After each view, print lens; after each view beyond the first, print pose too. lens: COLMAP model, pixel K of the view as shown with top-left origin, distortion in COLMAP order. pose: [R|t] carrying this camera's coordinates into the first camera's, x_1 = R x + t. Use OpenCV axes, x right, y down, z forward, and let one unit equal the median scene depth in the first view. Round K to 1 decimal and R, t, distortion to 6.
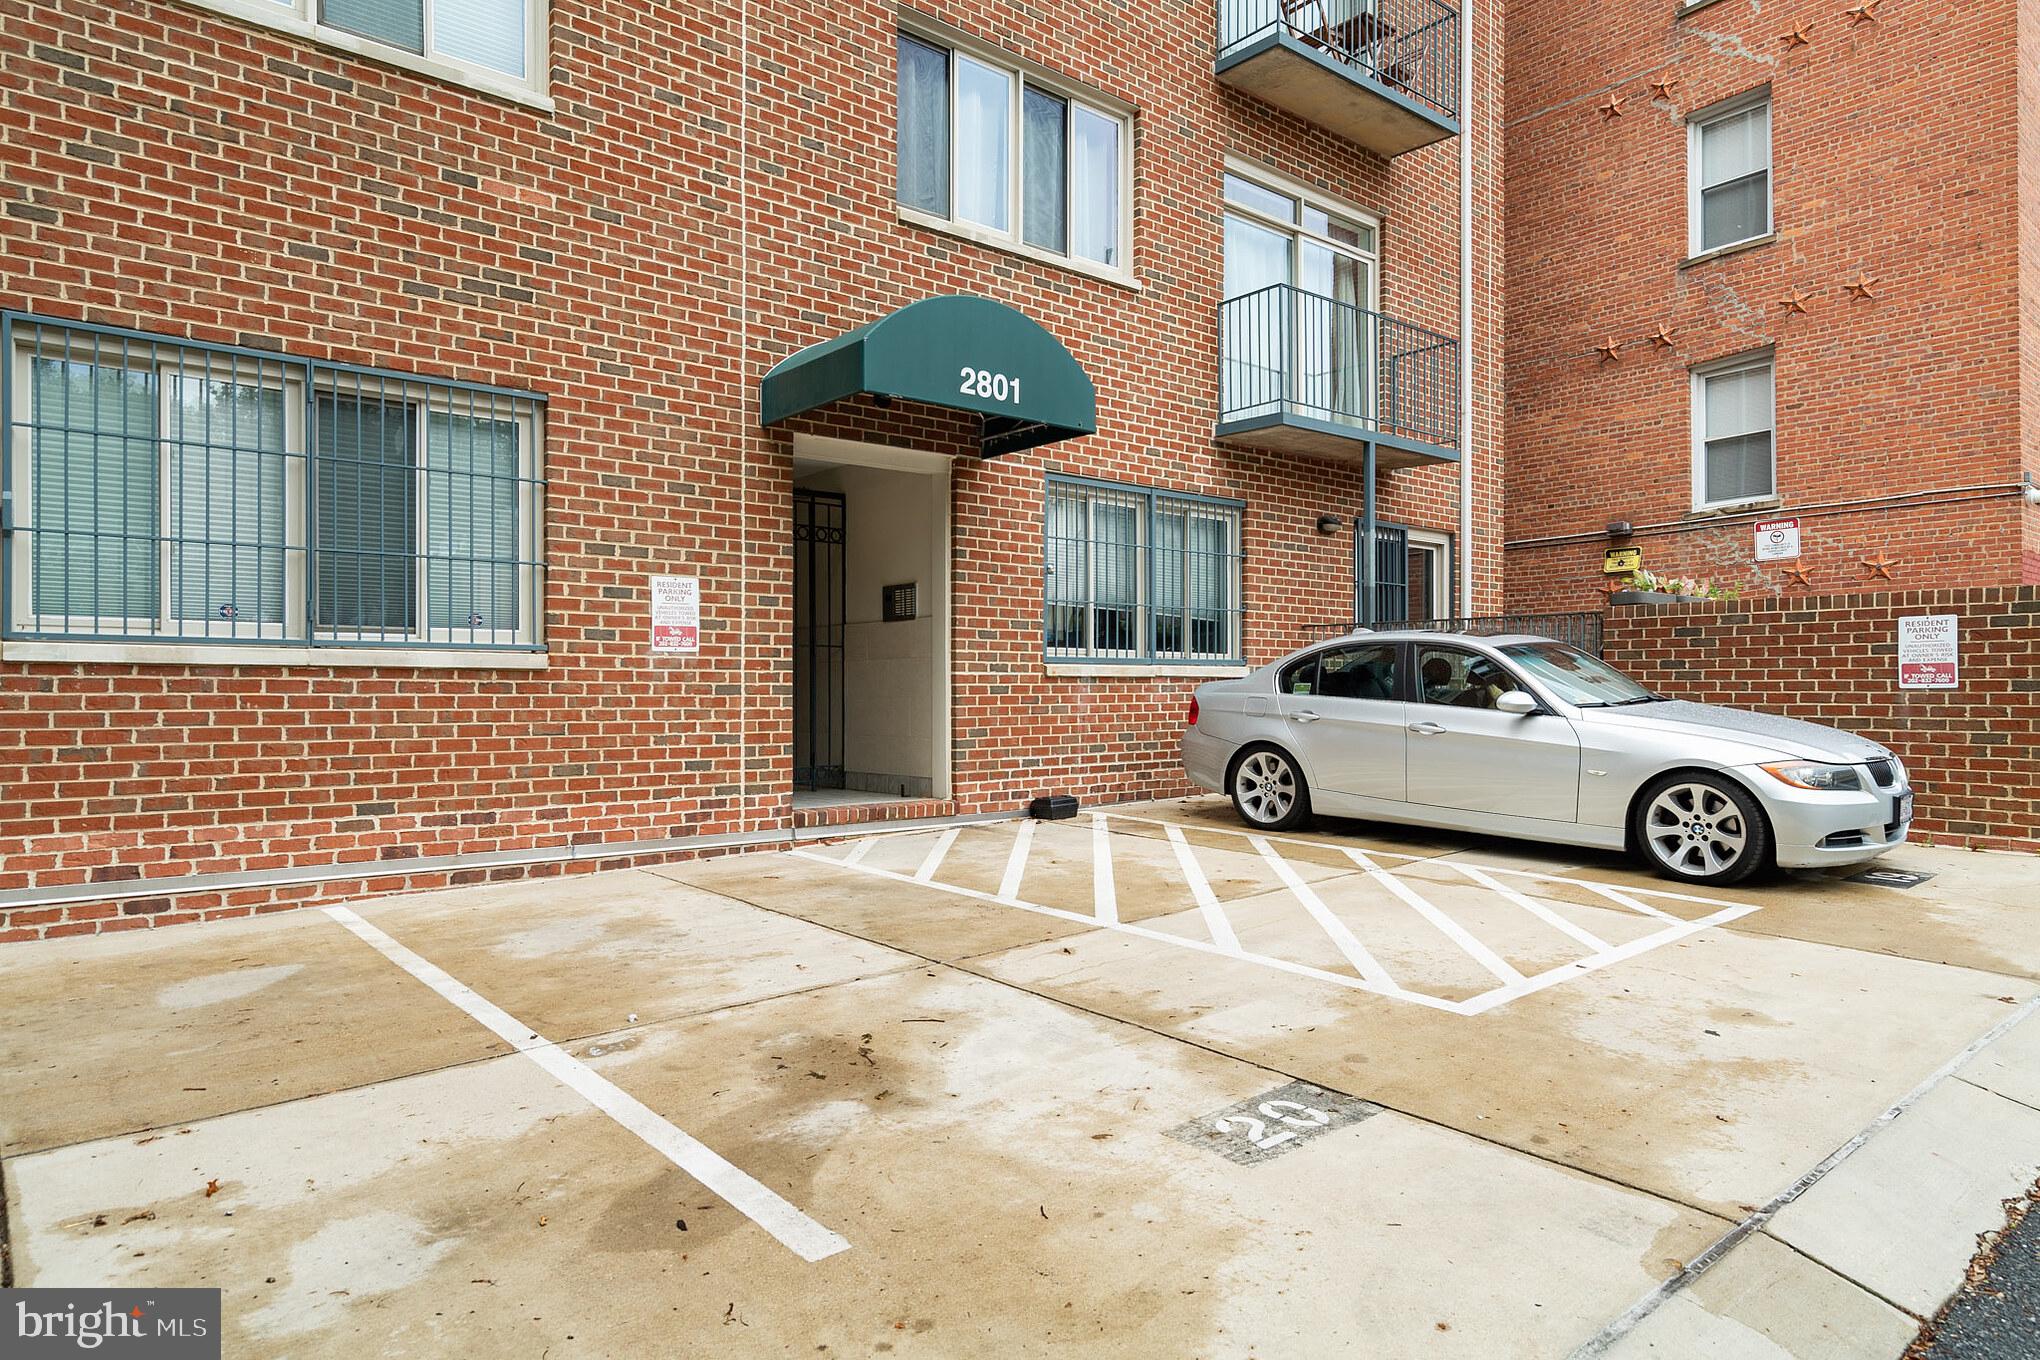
lens RADIAL K [[1176.2, 0, 1022.7], [0, 1176.2, 688.7], [0, 0, 1]] dist [0.001611, -0.000232]
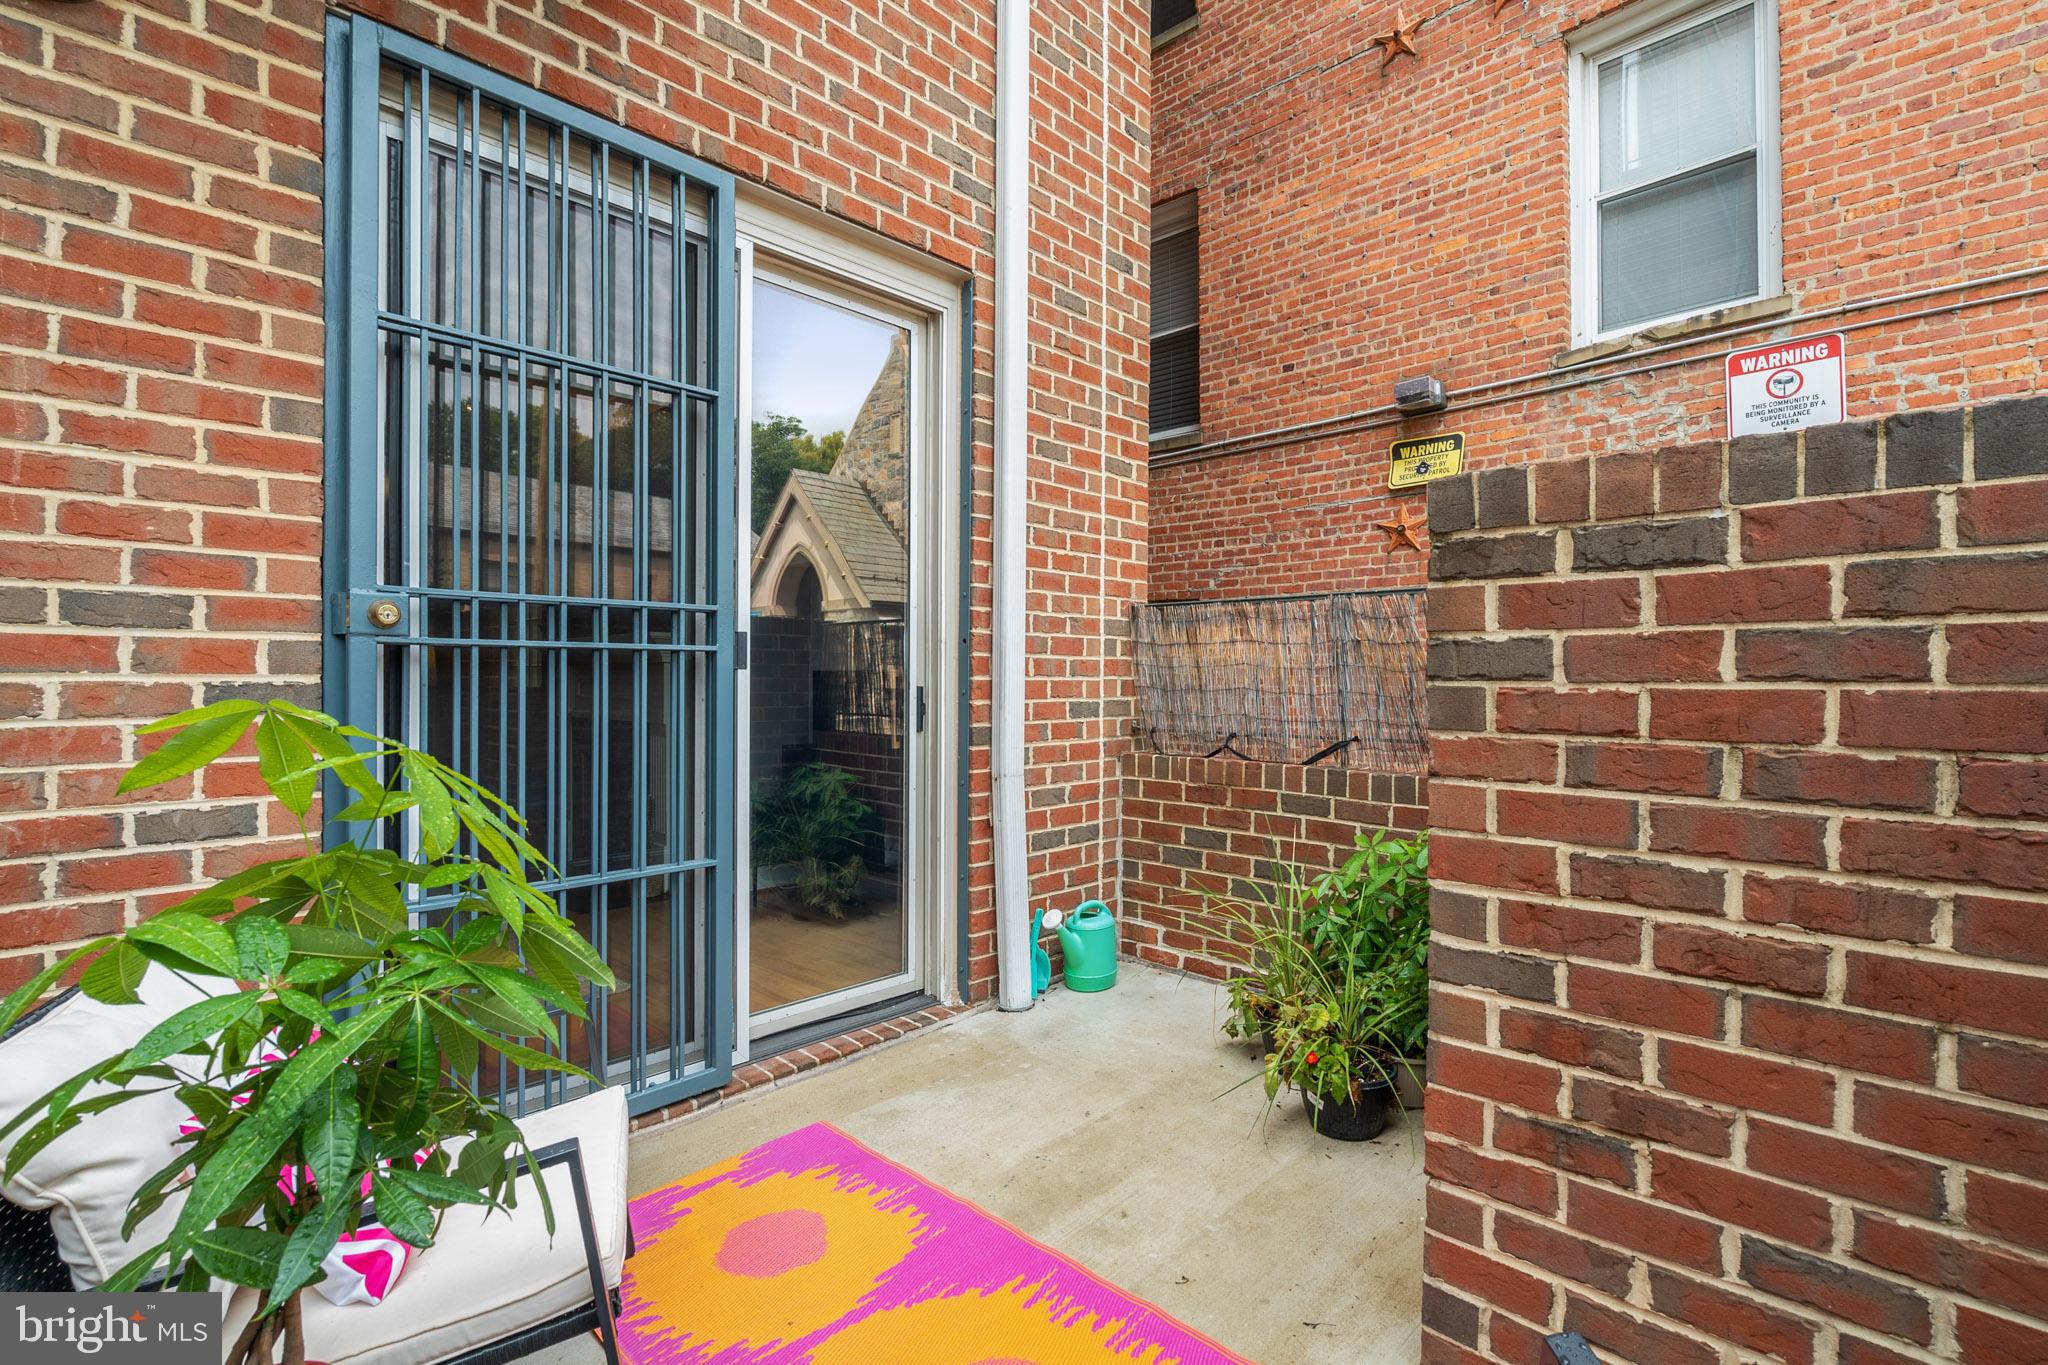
lens RADIAL K [[946.2, 0, 1020.9], [0, 946.2, 673.5], [0, 0, 1]] dist [-0.000534, 0.000617]
pose [[0.993000, 0.003658, 0.118058, 0.309047], [-0.002931, 0.999976, -0.006332, -0.019500], [-0.118078, 0.005941, 0.992987, 0.655755]]
